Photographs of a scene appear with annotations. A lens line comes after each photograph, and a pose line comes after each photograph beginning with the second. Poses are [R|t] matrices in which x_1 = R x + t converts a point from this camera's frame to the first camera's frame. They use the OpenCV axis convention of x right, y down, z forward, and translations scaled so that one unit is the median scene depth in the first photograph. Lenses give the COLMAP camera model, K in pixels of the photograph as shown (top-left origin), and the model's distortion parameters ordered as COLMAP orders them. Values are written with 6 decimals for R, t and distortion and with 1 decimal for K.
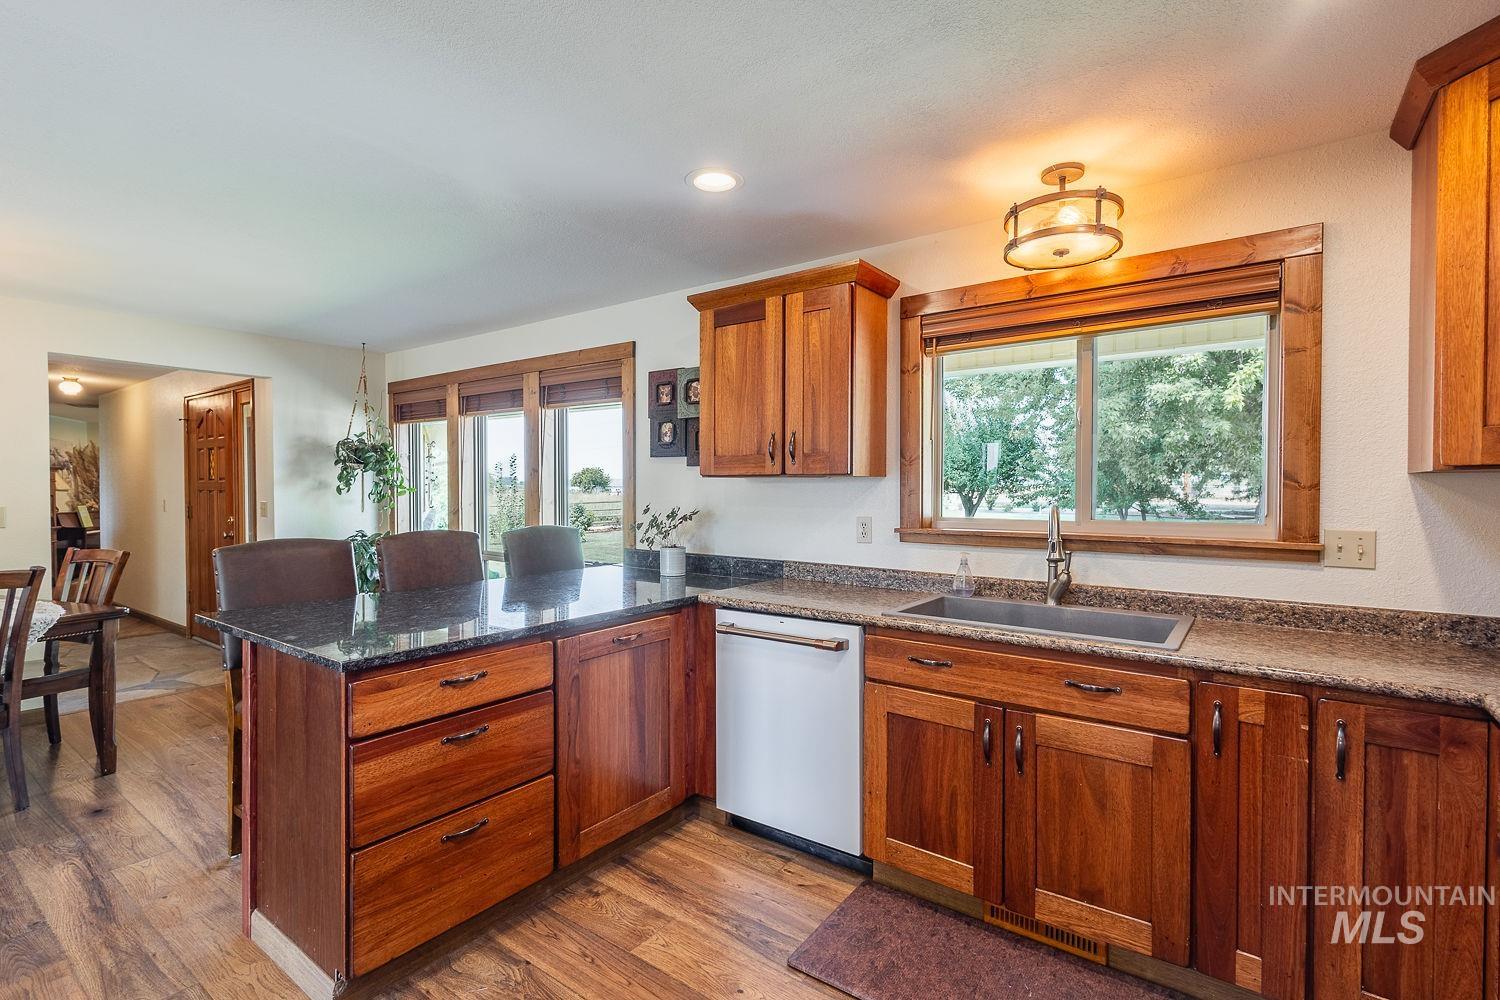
lens RADIAL K [[694.9, 0, 750.0], [0, 694.9, 500.0], [0, 0, 1]] dist [0.006400, -0.001467]
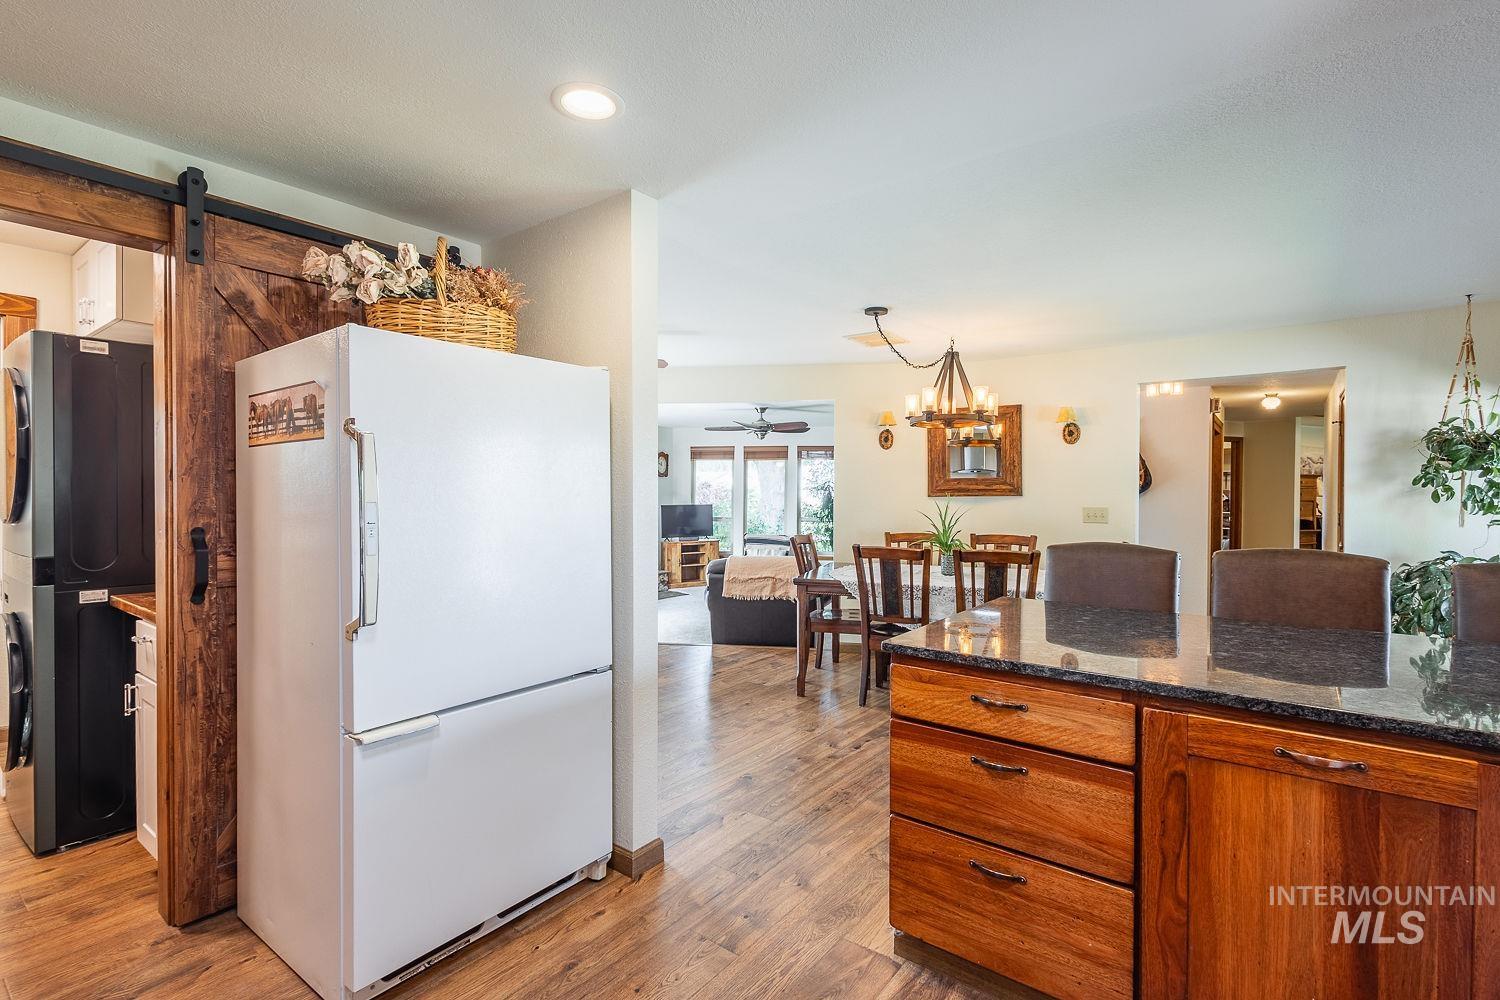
lens RADIAL K [[694.9, 0, 750.0], [0, 694.9, 500.0], [0, 0, 1]] dist [0.006400, -0.001467]
pose [[-0.019293, 0.010394, -0.999760, 0.346754], [-0.020600, 0.999730, 0.010791, -0.006451], [0.999602, 0.020803, -0.019074, 0.485048]]
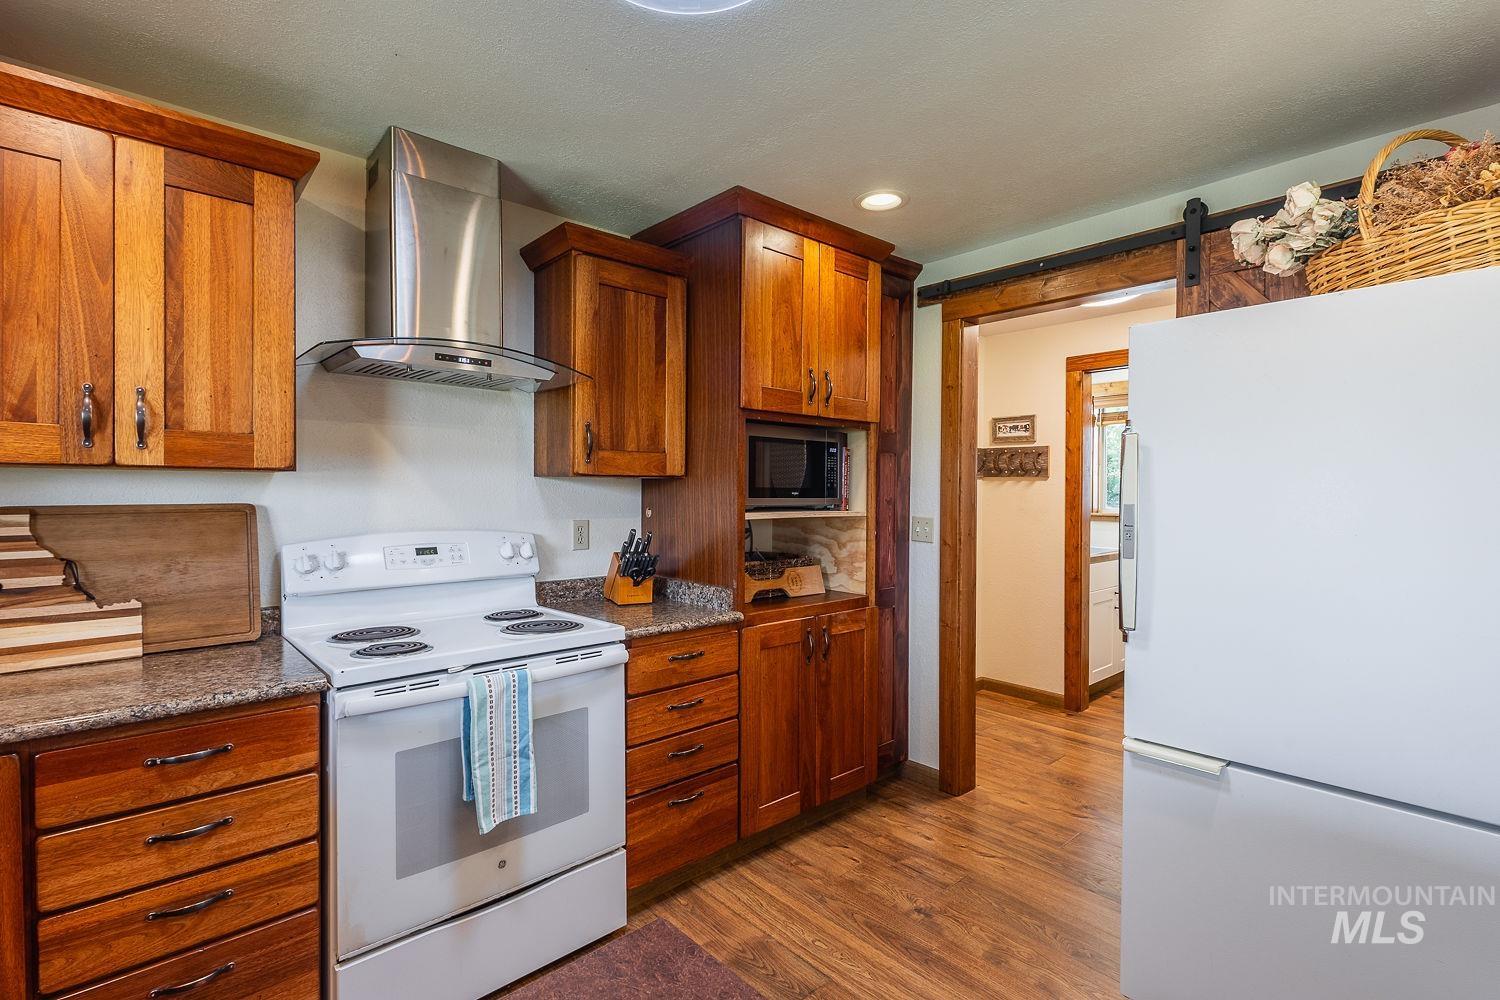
lens RADIAL K [[694.9, 0, 750.0], [0, 694.9, 500.0], [0, 0, 1]] dist [0.006400, -0.001467]
pose [[-0.980338, -0.006964, 0.197201, -0.056637], [-0.001453, 0.999605, 0.028075, -0.010834], [-0.197318, 0.027236, -0.979961, 0.789608]]
